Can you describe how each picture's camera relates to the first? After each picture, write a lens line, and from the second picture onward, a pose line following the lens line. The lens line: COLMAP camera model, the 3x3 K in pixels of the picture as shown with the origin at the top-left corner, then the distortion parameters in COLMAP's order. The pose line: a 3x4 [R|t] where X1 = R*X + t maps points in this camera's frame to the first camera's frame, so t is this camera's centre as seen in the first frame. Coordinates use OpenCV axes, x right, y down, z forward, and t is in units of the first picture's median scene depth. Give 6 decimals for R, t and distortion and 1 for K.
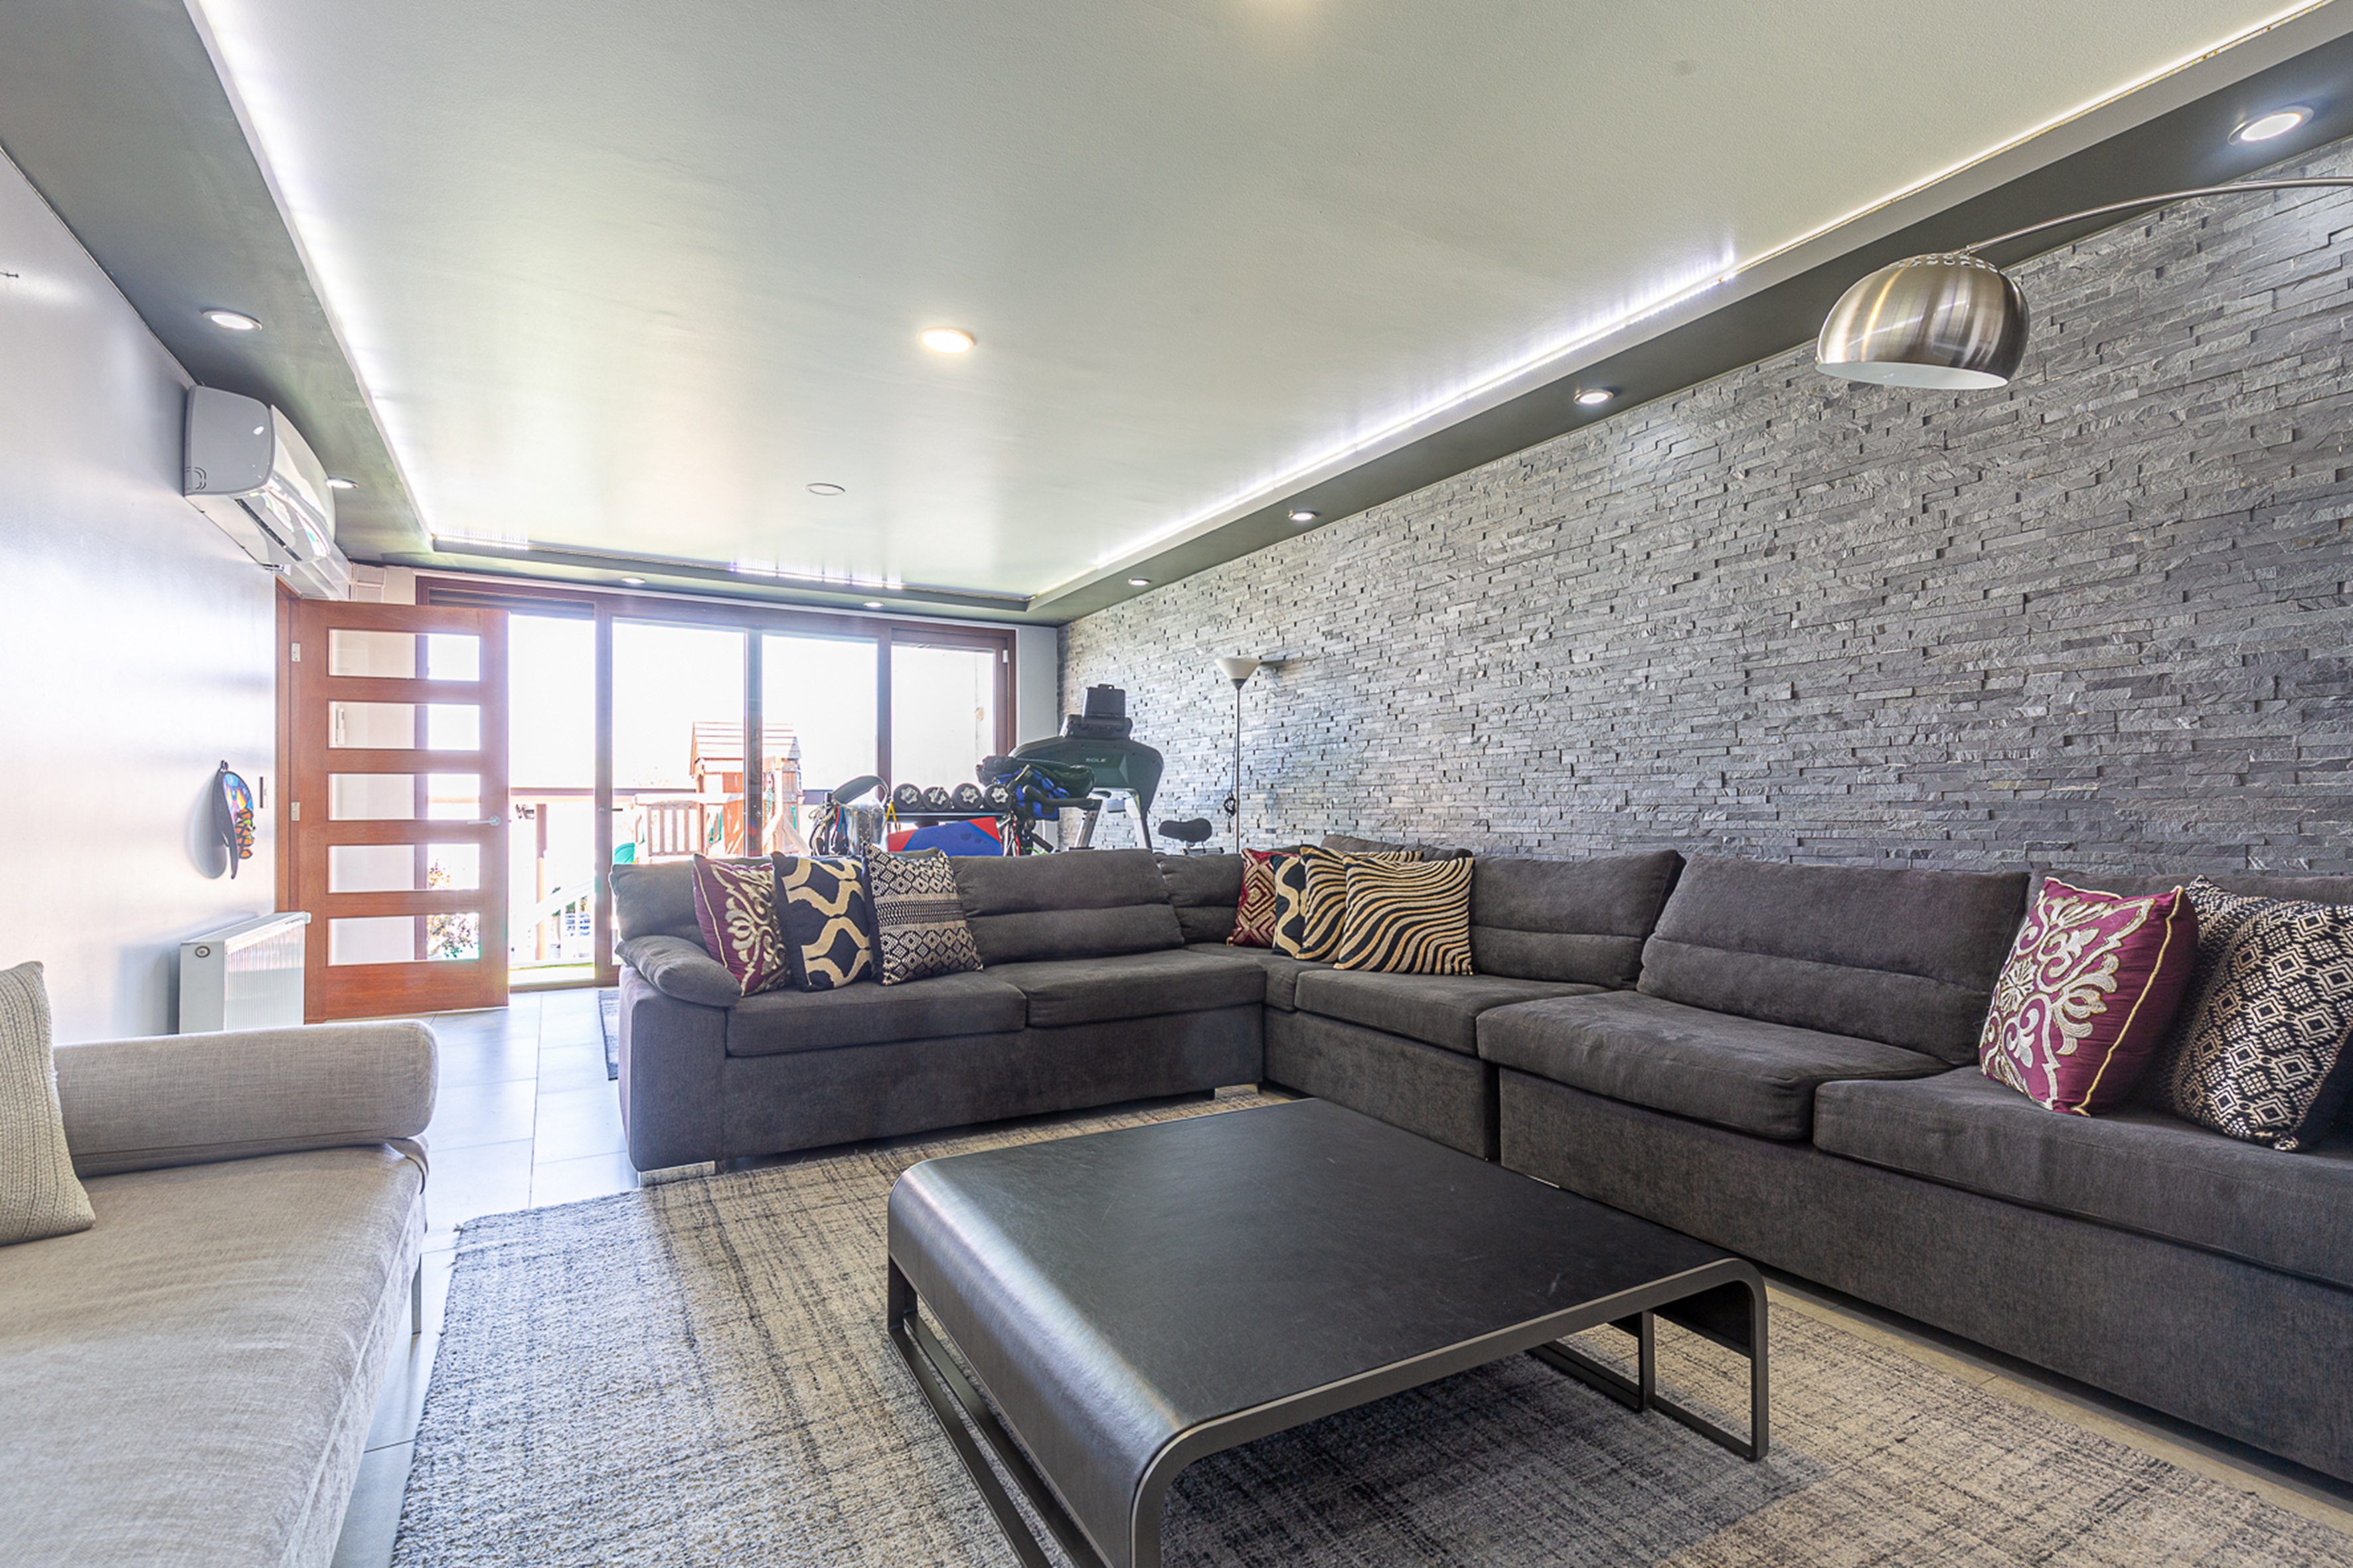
lens RADIAL K [[1080.5, 0, 1181.3], [0, 1080.5, 803.2], [0, 0, 1]] dist [0.010651, -0.001699]
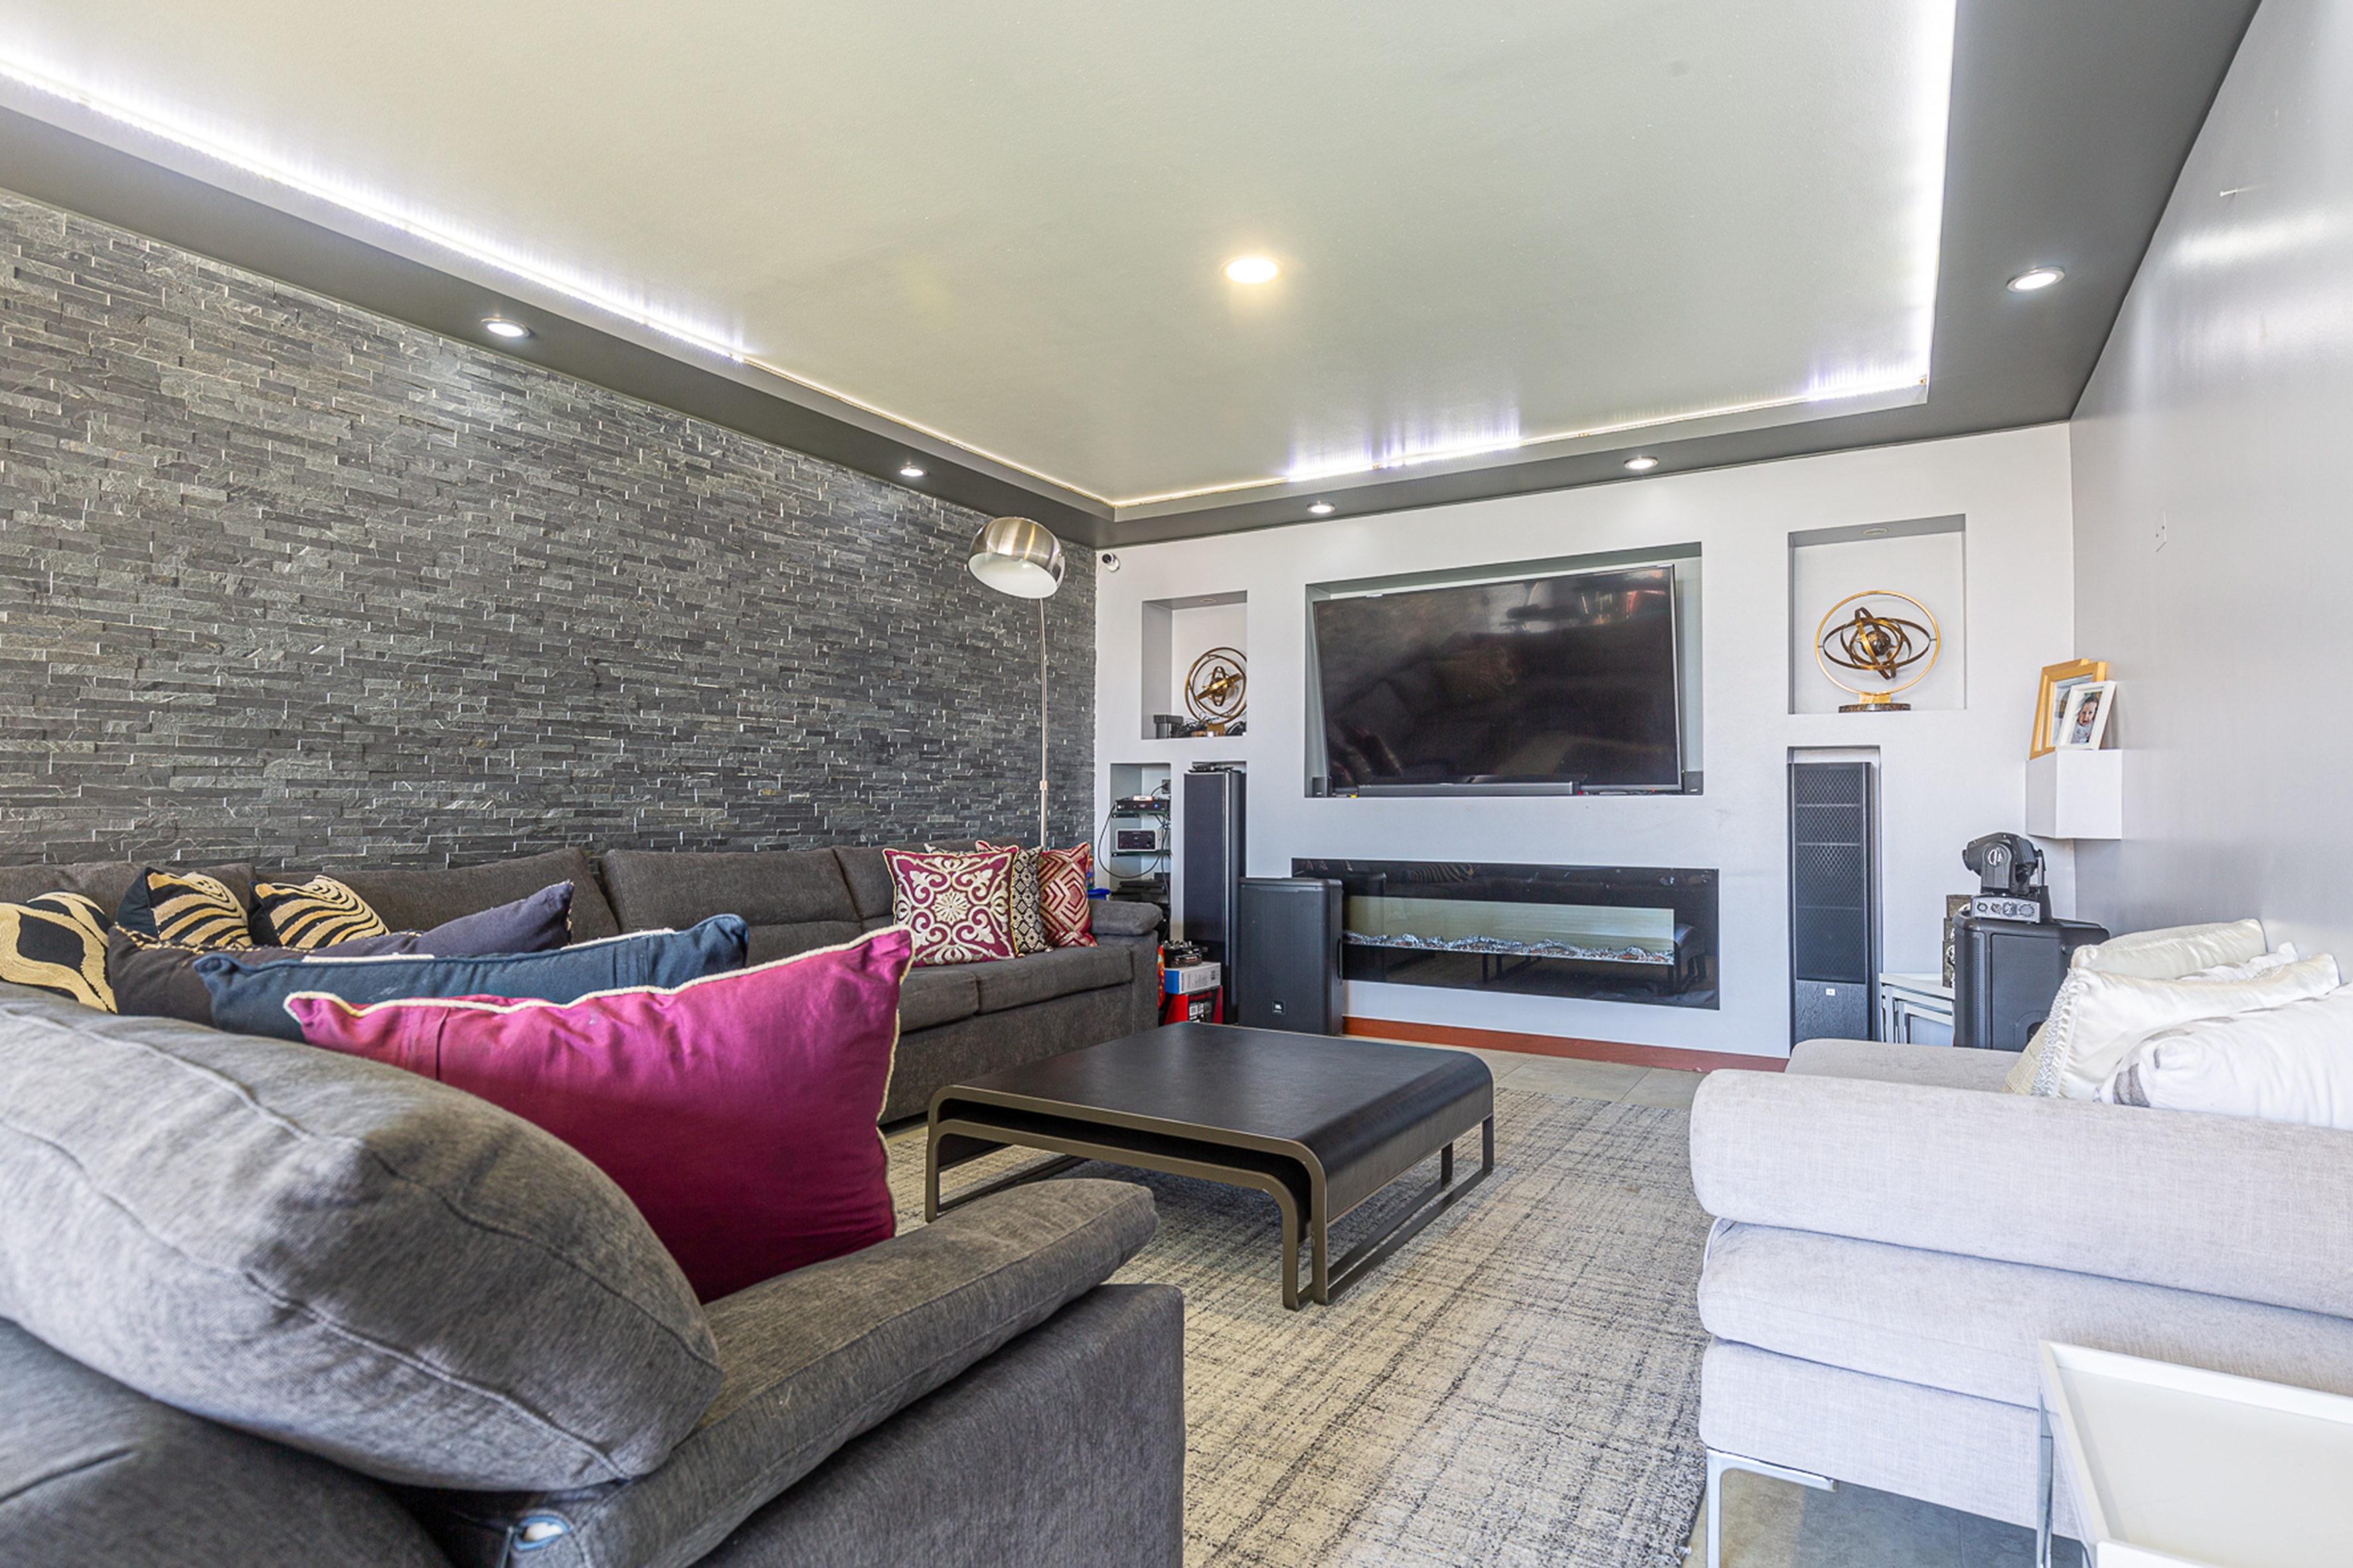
lens RADIAL K [[1206.6, 0, 1185.8], [0, 1206.6, 784.2], [0, 0, 1]] dist [0.001825, 0.000483]
pose [[-0.487594, 0.020915, 0.872820, -0.895489], [-0.011097, 0.999484, -0.030150, 0.014566], [-0.873000, -0.024387, -0.487110, 1.232134]]
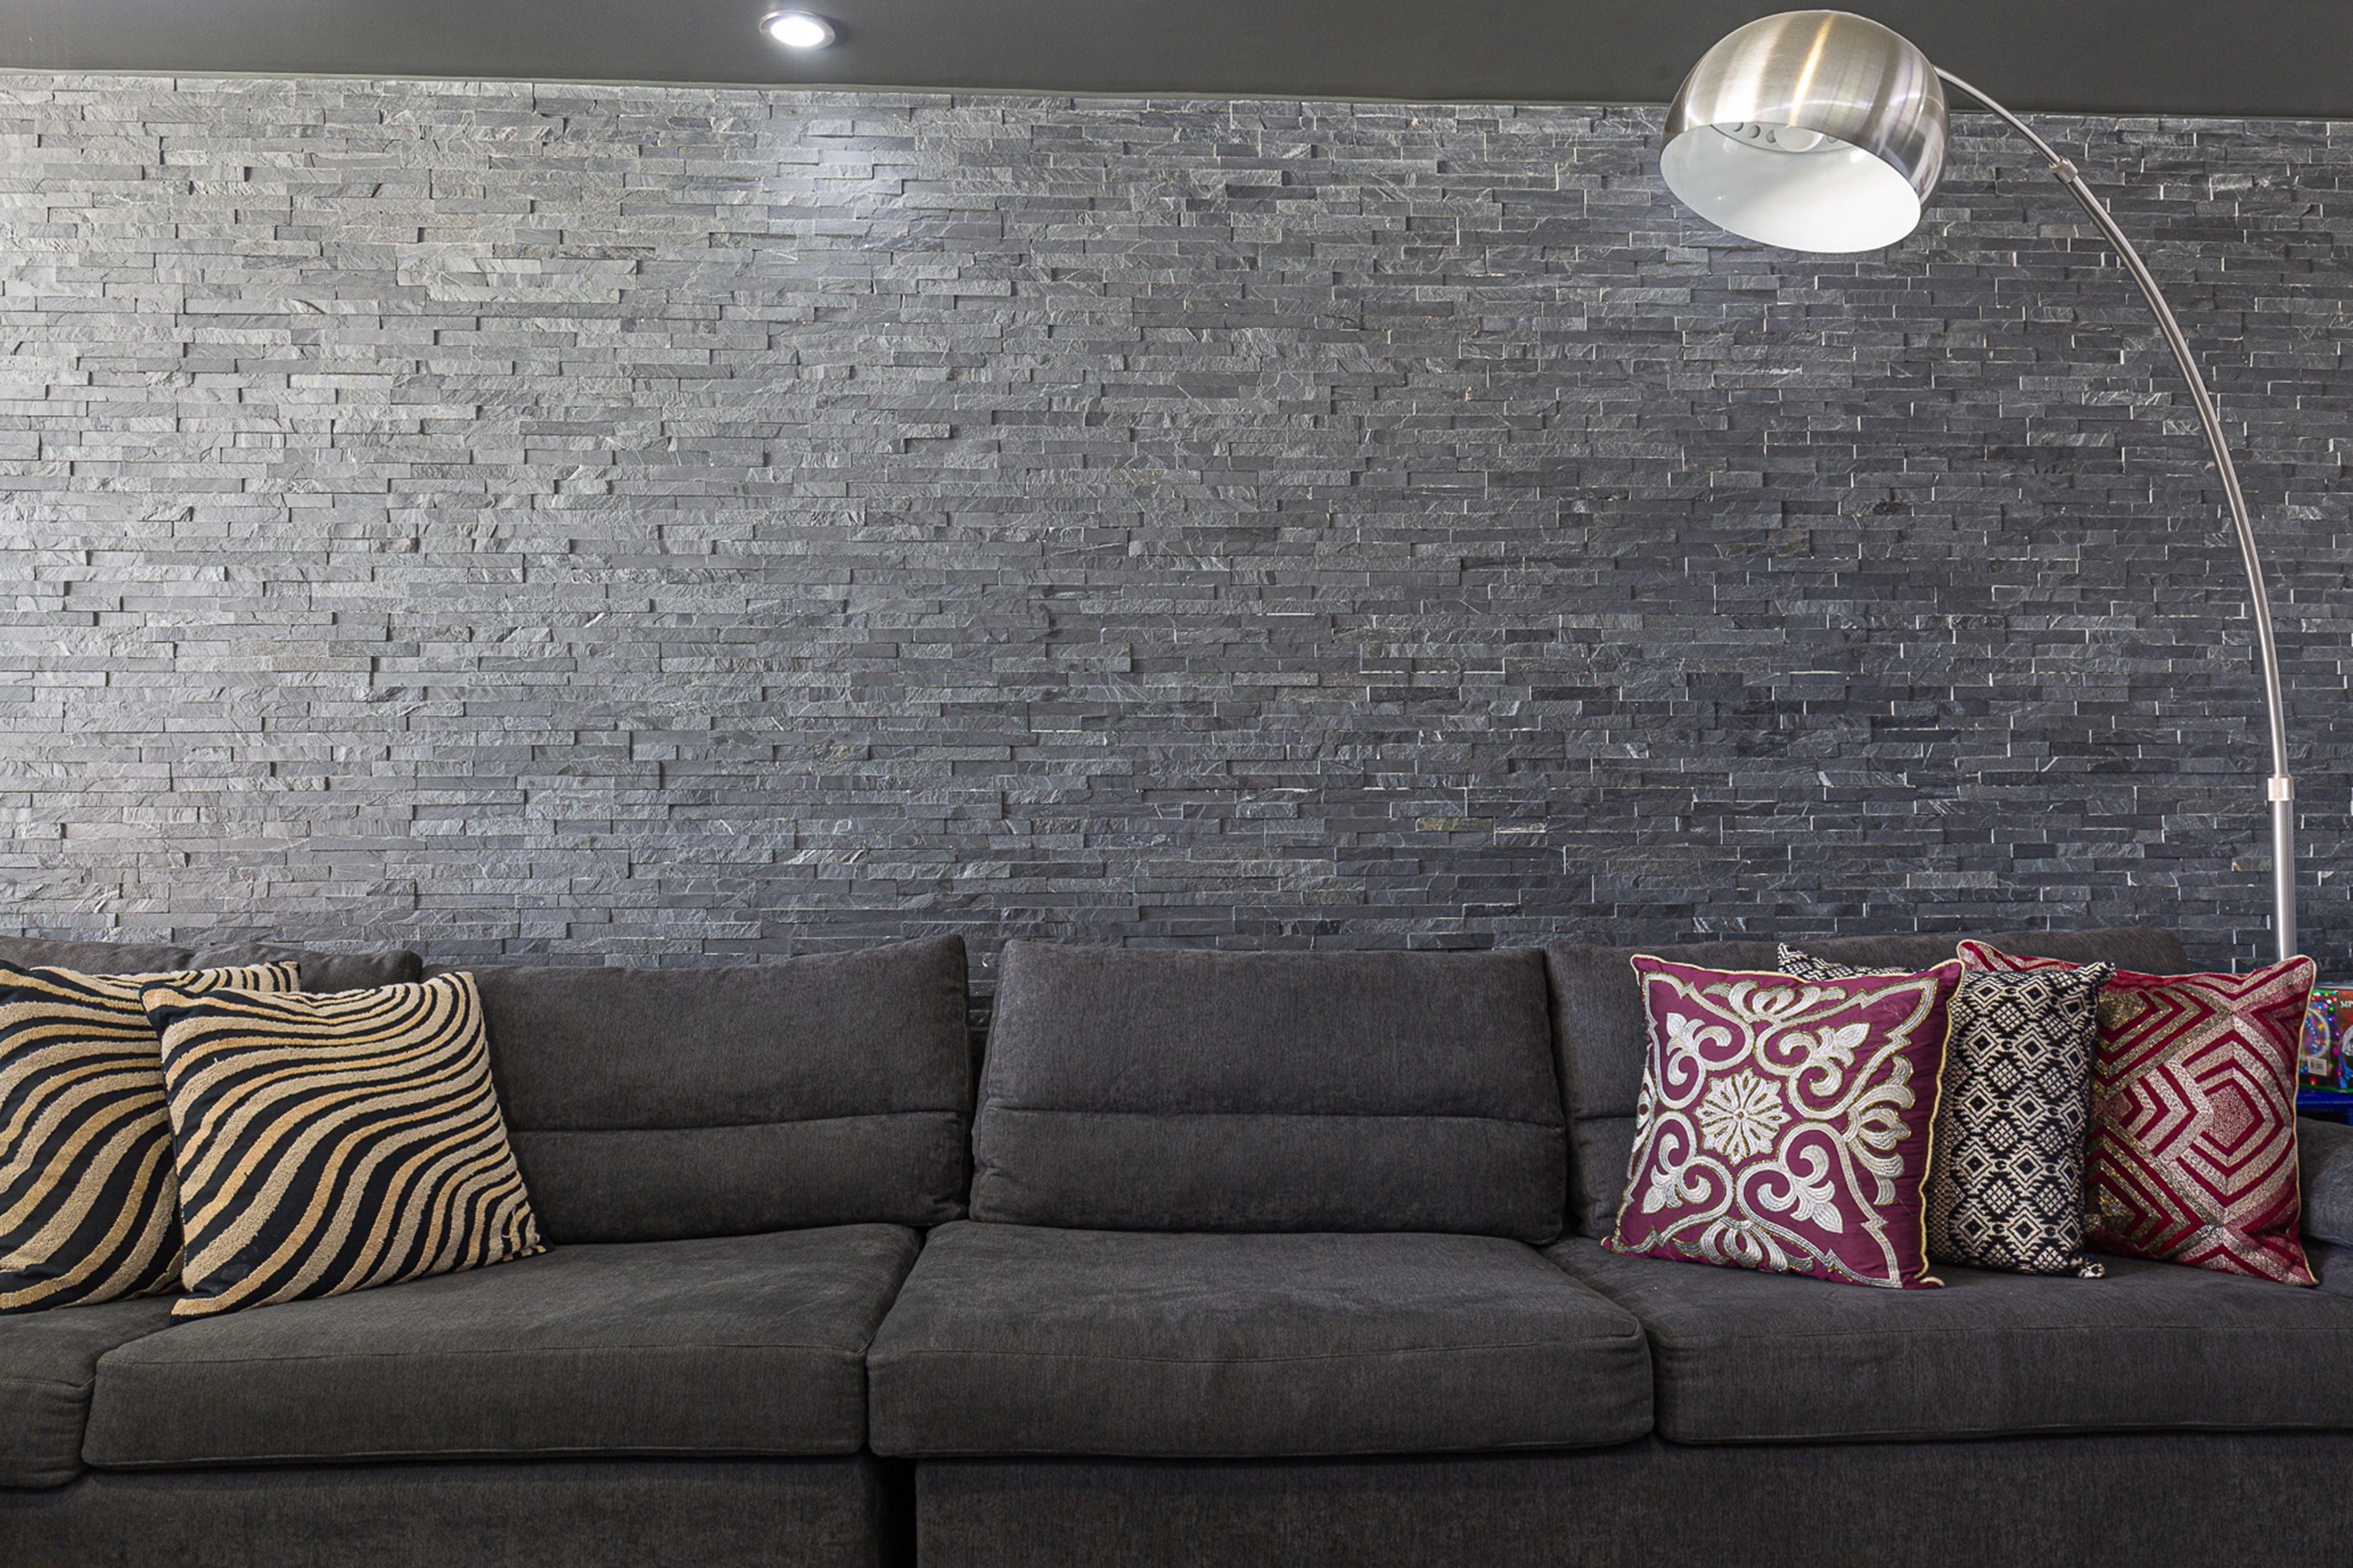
lens RADIAL K [[1681.6, 0, 1191.0], [0, 1681.6, 776.8], [0, 0, 1]] dist [0.010113, -0.009736]
pose [[0.452427, 0.045121, 0.890659, -0.265450], [-0.007361, 0.998874, -0.046864, 0.004256], [-0.891771, 0.014647, 0.452250, 0.615944]]
